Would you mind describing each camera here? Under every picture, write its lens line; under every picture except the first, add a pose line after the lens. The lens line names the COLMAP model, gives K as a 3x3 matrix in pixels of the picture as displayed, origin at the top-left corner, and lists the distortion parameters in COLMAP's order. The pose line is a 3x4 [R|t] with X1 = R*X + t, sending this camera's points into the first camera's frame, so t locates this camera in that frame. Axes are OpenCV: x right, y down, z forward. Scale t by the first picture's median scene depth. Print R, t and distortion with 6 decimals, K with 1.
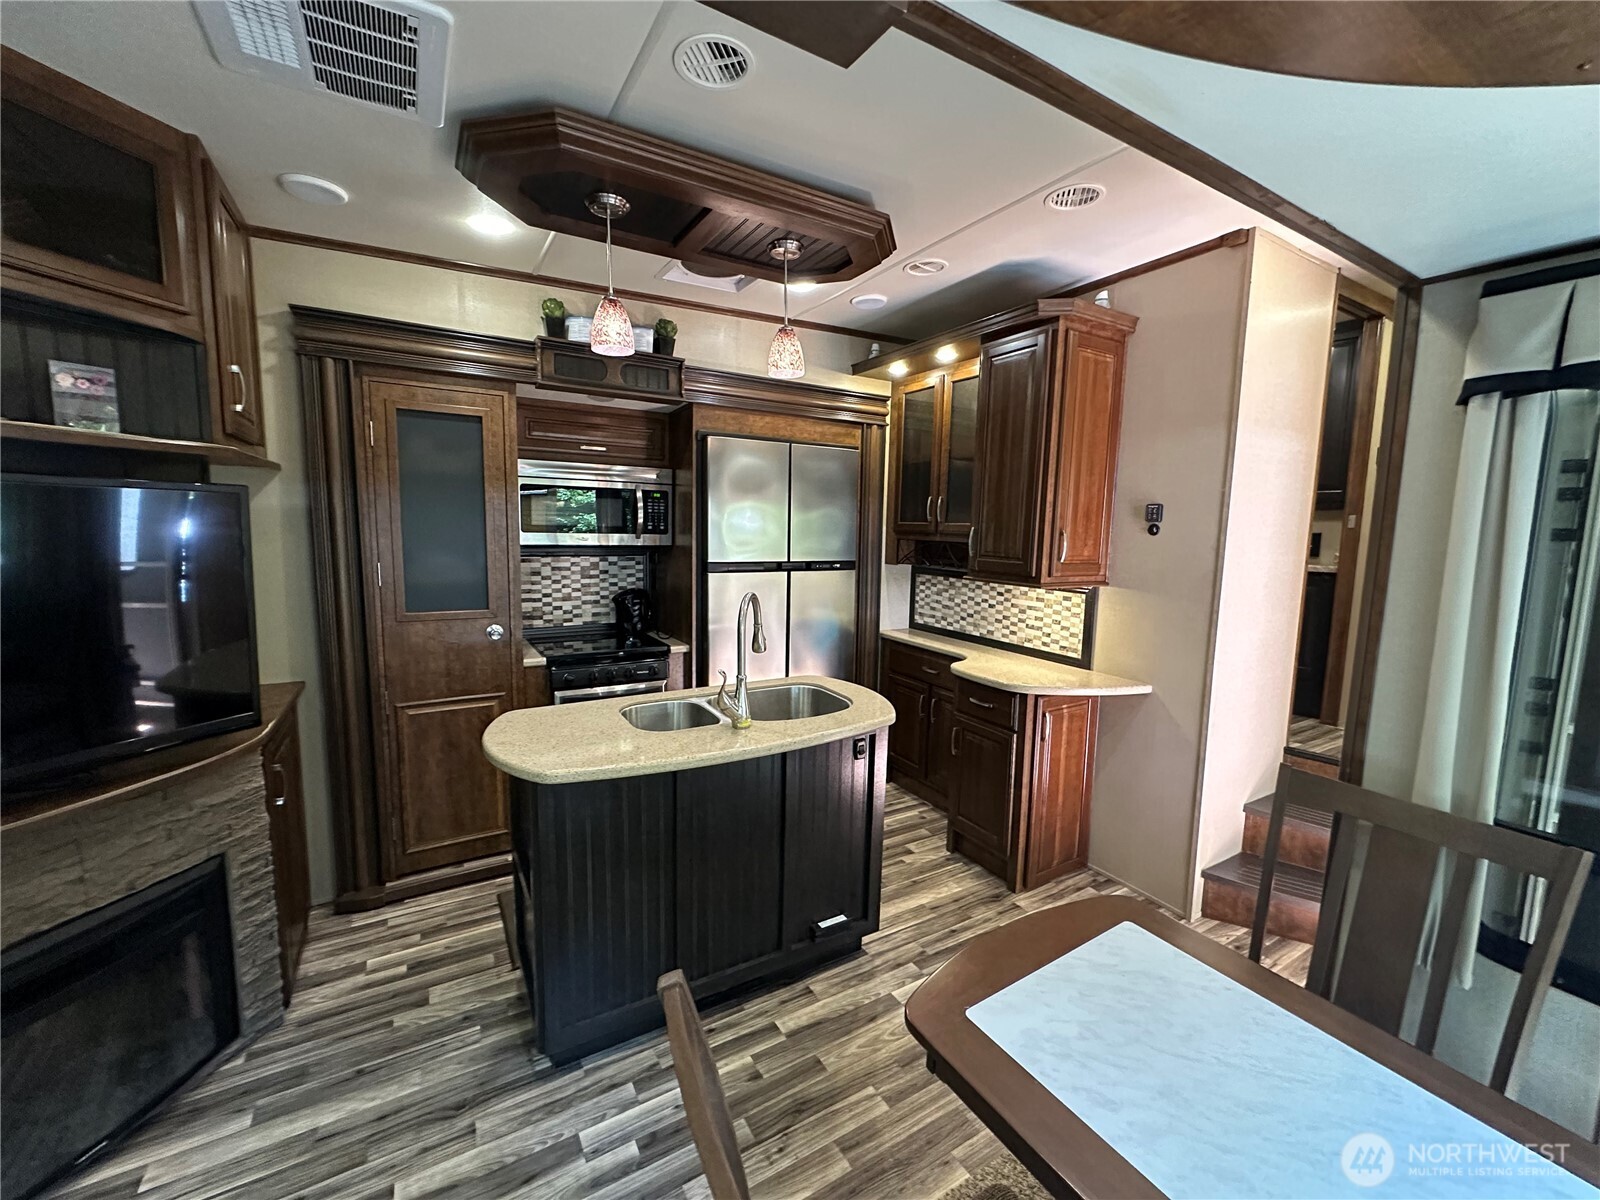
lens RADIAL K [[643.6, 0, 796.2], [0, 643.6, 594.9], [0, 0, 1]] dist [0.002187, 0.000152]
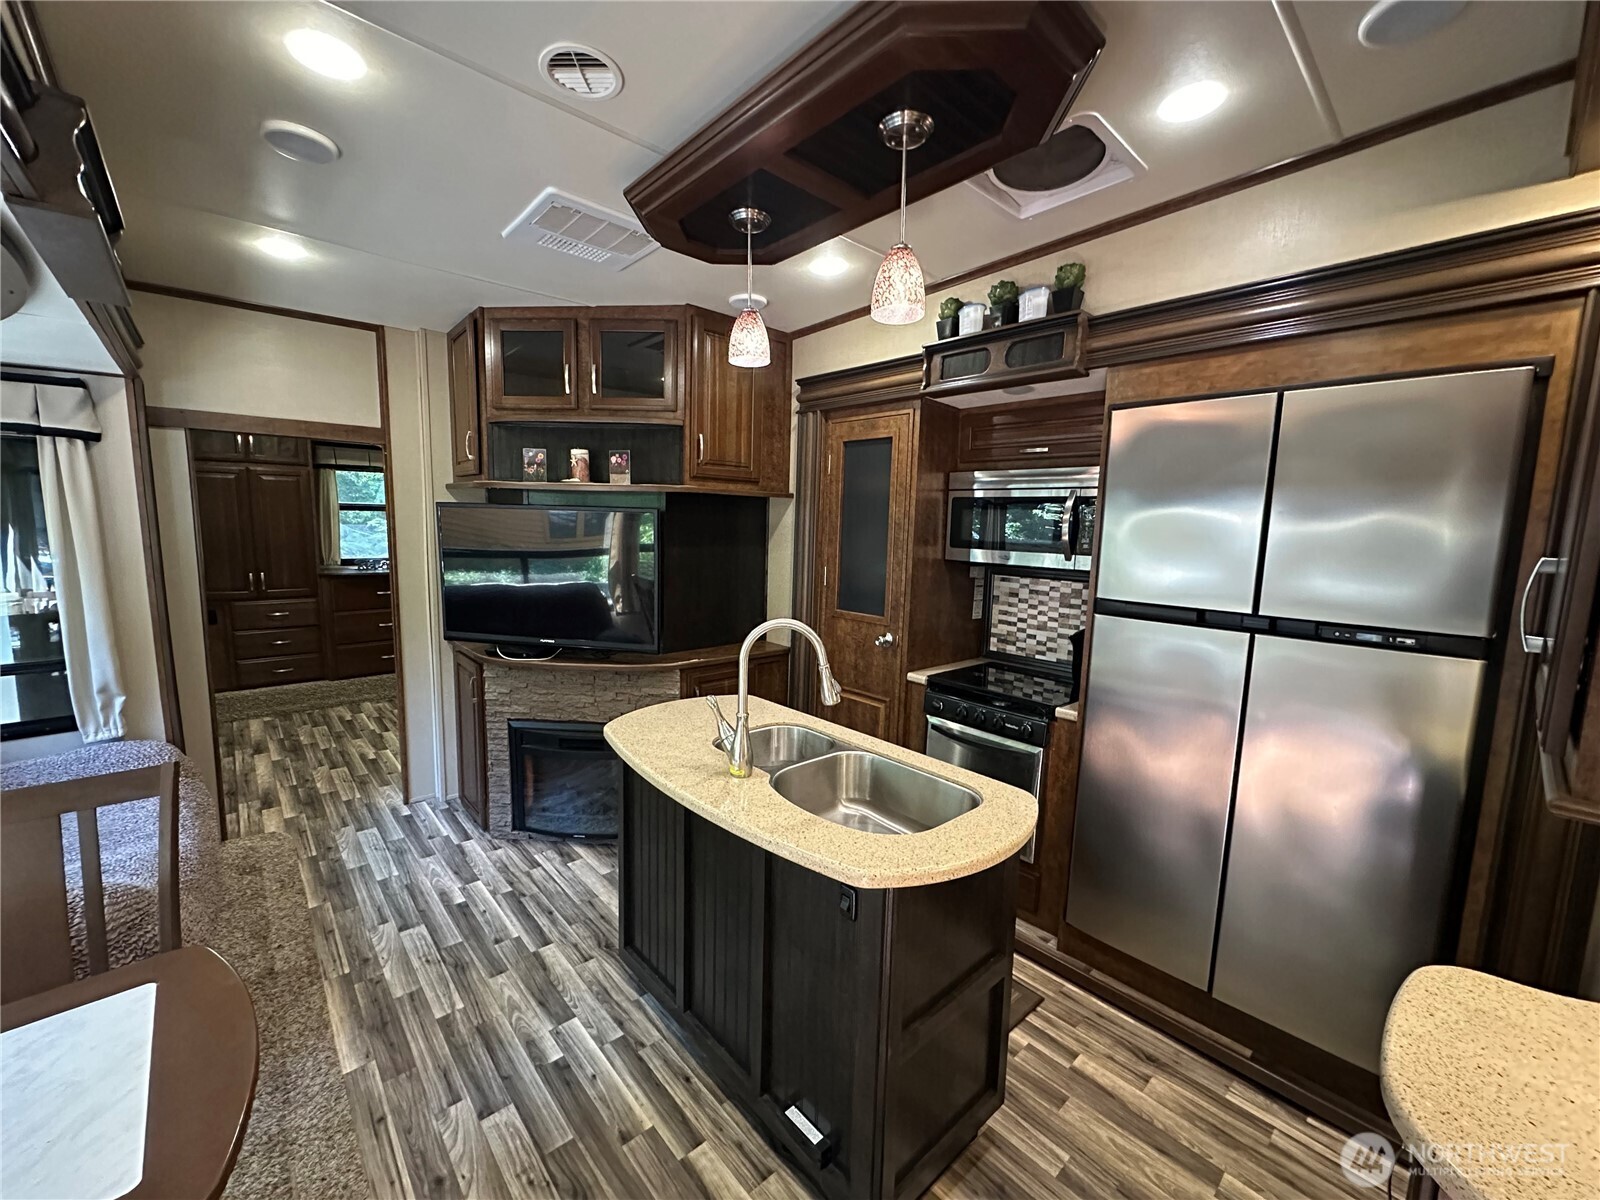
lens RADIAL K [[634.2, 0, 797.9], [0, 634.2, 606.5], [0, 0, 1]] dist [-0.000571, -0.000011]
pose [[0.200268, 0.110076, -0.973538, 0.410542], [-0.127810, 0.988112, 0.085432, -0.054292], [0.971369, 0.107318, 0.211956, 0.511575]]
